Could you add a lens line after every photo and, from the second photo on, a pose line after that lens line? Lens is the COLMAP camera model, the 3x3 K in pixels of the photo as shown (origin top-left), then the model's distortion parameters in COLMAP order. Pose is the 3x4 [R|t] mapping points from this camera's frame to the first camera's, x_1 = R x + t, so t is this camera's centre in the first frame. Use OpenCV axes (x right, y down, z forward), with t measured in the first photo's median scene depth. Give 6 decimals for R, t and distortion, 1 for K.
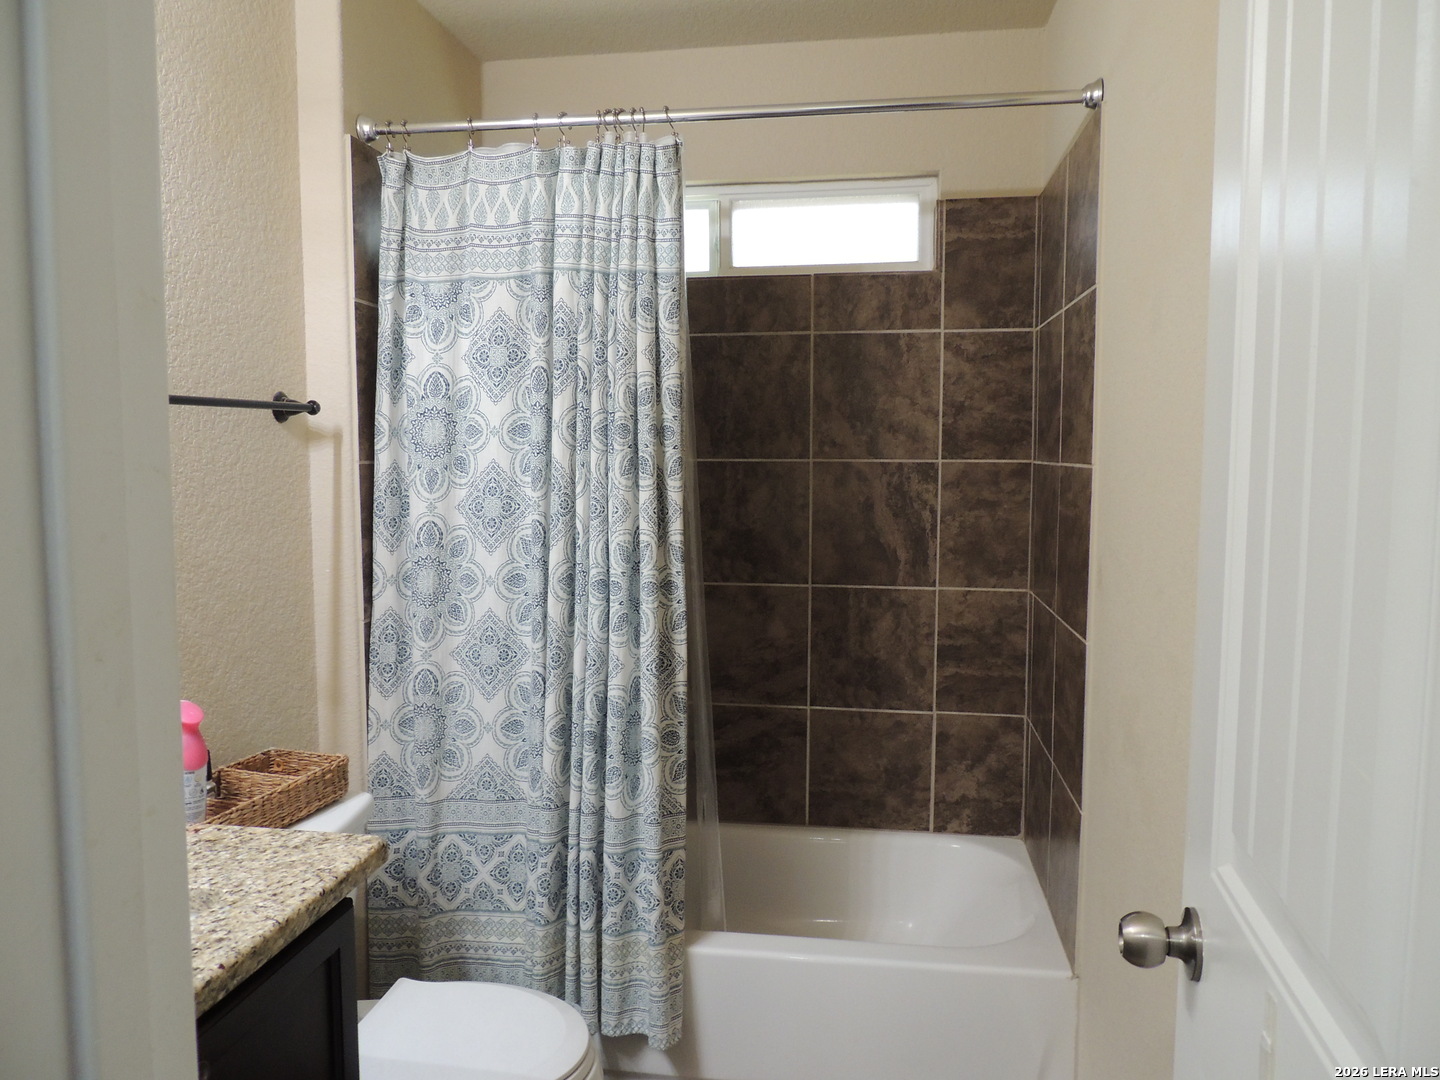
lens RADIAL K [[1024.9, 0, 720.8], [0, 1024.9, 541.4], [0, 0, 1]] dist [-0.021730, 0.004380]
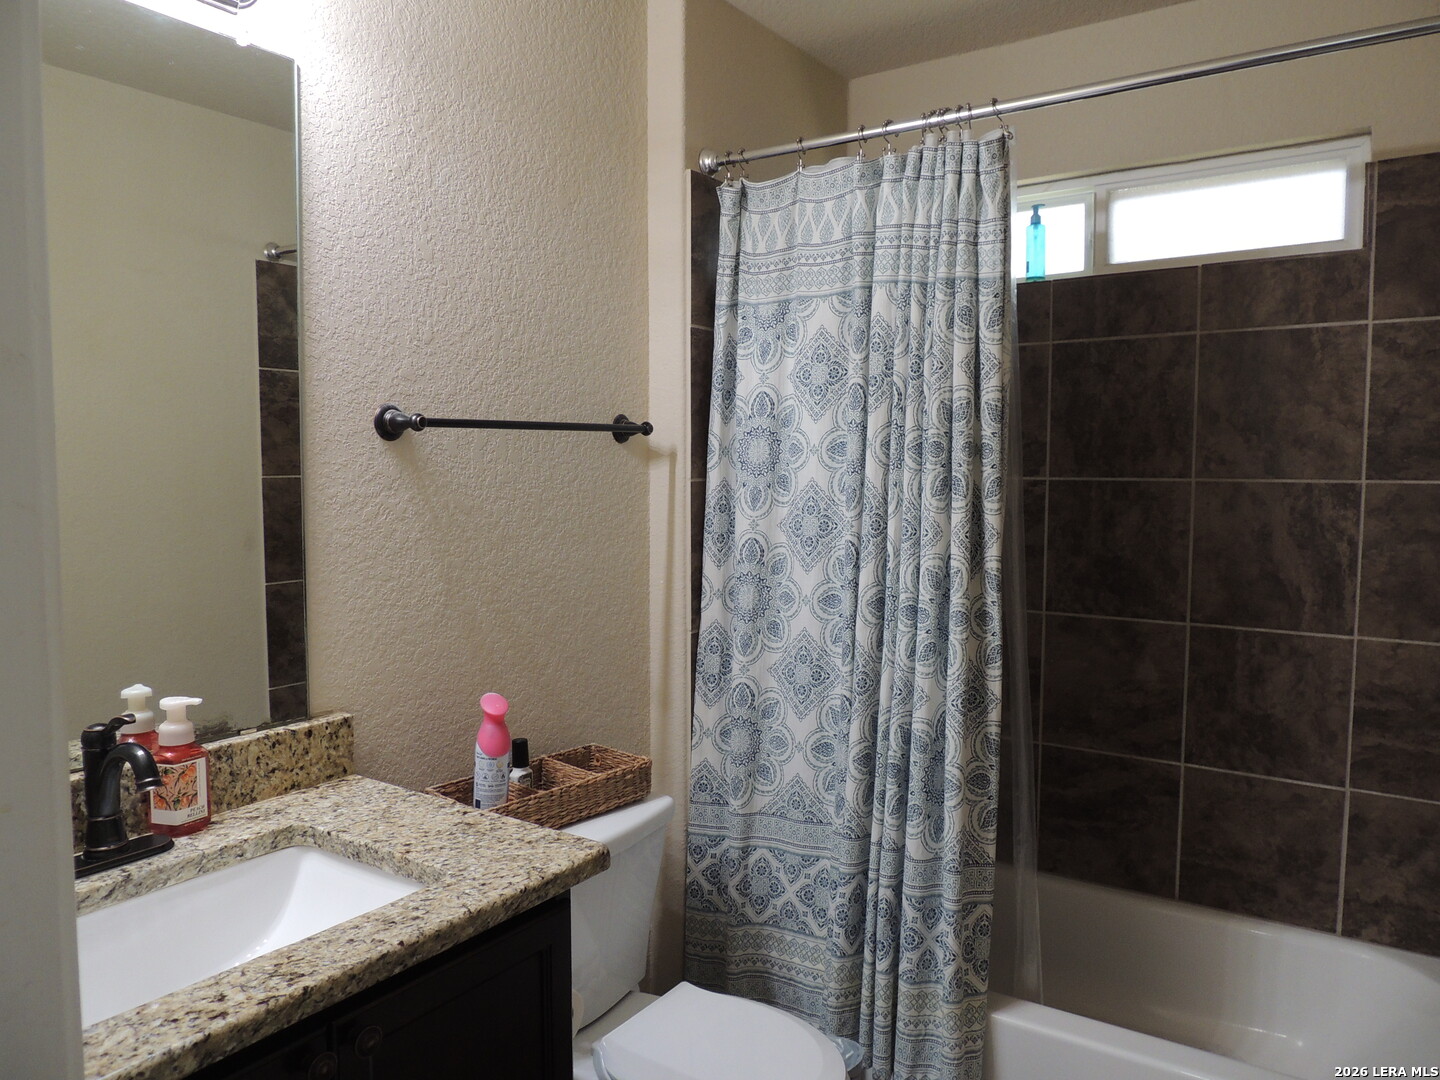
lens RADIAL K [[1024.9, 0, 720.8], [0, 1024.9, 541.4], [0, 0, 1]] dist [-0.021730, 0.004380]
pose [[0.902940, 0.031437, -0.428614, 0.126460], [-0.036809, 0.999313, -0.004249, -0.011116], [0.428186, 0.019614, 0.903478, 0.064050]]
